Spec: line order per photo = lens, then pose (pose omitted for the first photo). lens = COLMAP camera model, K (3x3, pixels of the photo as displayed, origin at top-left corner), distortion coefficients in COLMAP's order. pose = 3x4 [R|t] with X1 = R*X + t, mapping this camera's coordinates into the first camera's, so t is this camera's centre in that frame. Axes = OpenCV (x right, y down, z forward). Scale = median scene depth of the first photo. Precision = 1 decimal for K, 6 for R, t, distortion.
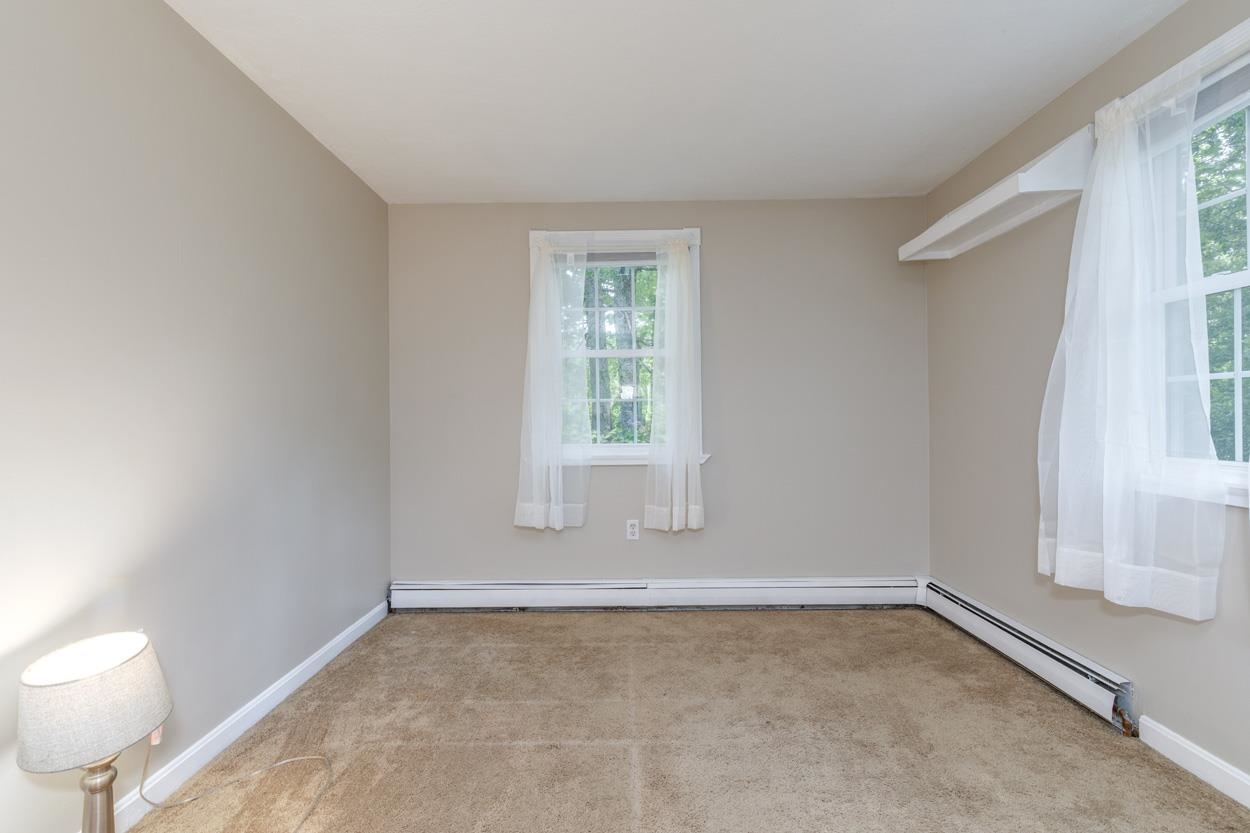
lens RADIAL K [[565.0, 0, 625.0], [0, 565.0, 416.5], [0, 0, 1]] dist [0.002655, 0.000428]
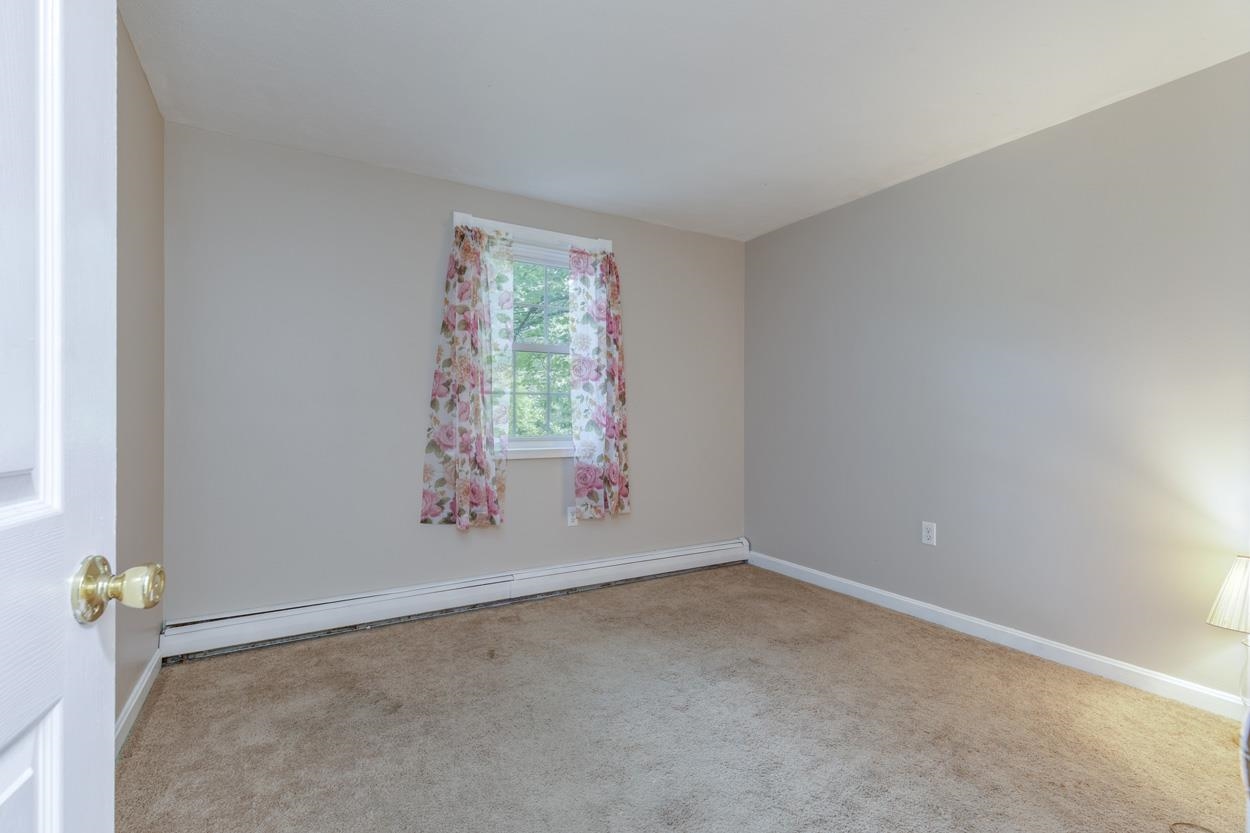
lens RADIAL K [[565.0, 0, 625.0], [0, 565.0, 416.5], [0, 0, 1]] dist [0.002655, 0.000428]
pose [[0.857311, 0.013699, 0.514617, -0.384122], [-0.012396, 0.999905, -0.005966, 0.016207], [-0.514650, -0.001265, 0.857400, 0.037040]]
